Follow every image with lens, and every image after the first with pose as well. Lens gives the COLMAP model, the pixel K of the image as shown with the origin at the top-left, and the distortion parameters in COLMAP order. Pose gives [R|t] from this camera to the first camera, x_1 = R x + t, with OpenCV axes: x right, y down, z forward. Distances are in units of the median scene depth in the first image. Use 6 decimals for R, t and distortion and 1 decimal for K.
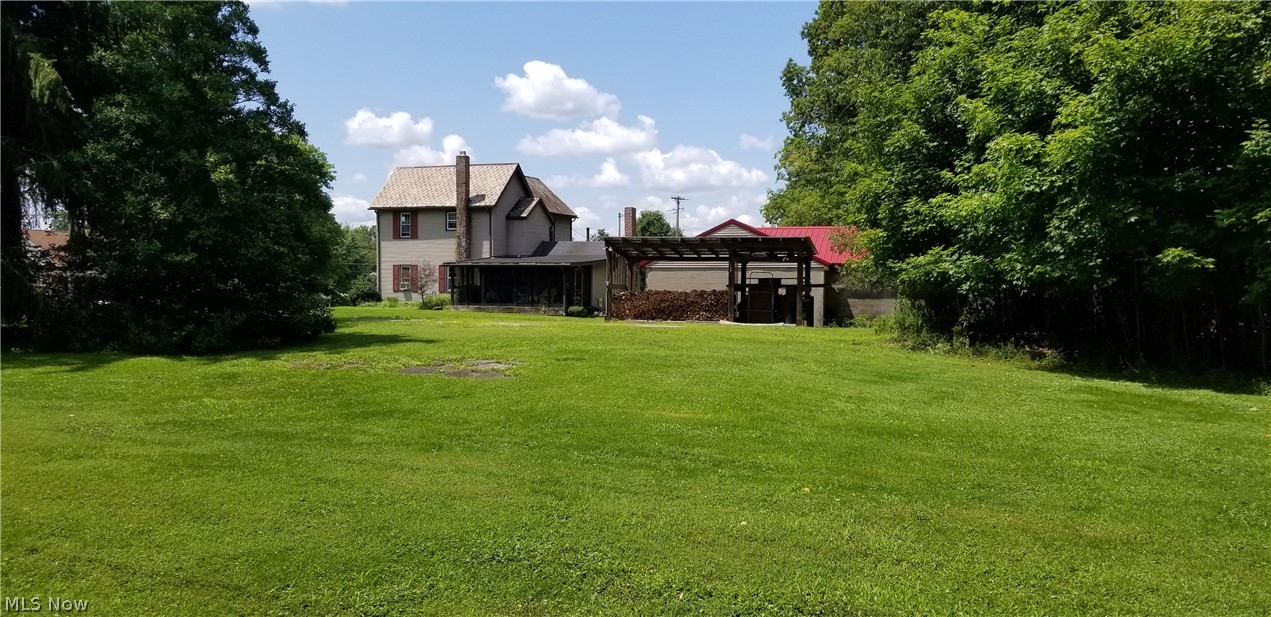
lens RADIAL K [[925.3, 0, 682.3], [0, 925.3, 309.9], [0, 0, 1]] dist [-0.001916, -0.000606]
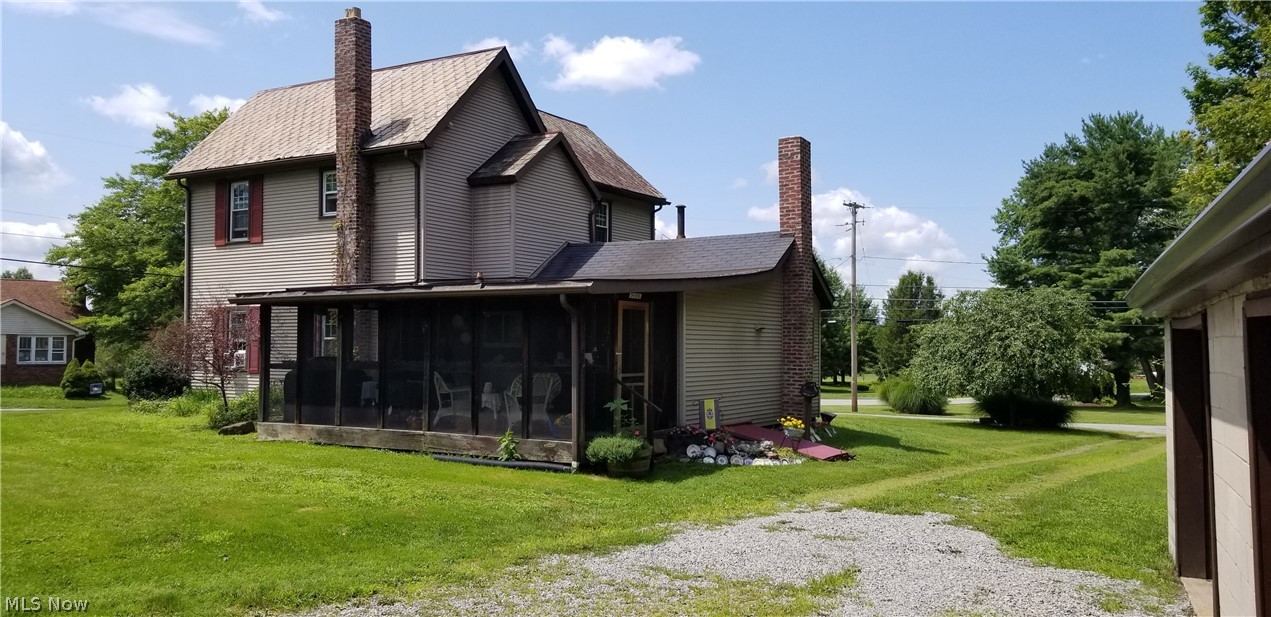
lens RADIAL K [[925.3, 0, 682.3], [0, 925.3, 309.9], [0, 0, 1]] dist [-0.001916, -0.000606]
pose [[0.989536, -0.015439, -0.143460, -0.049230], [0.005617, 0.997627, -0.068618, -0.019869], [0.144179, 0.067094, 0.987274, 0.647396]]
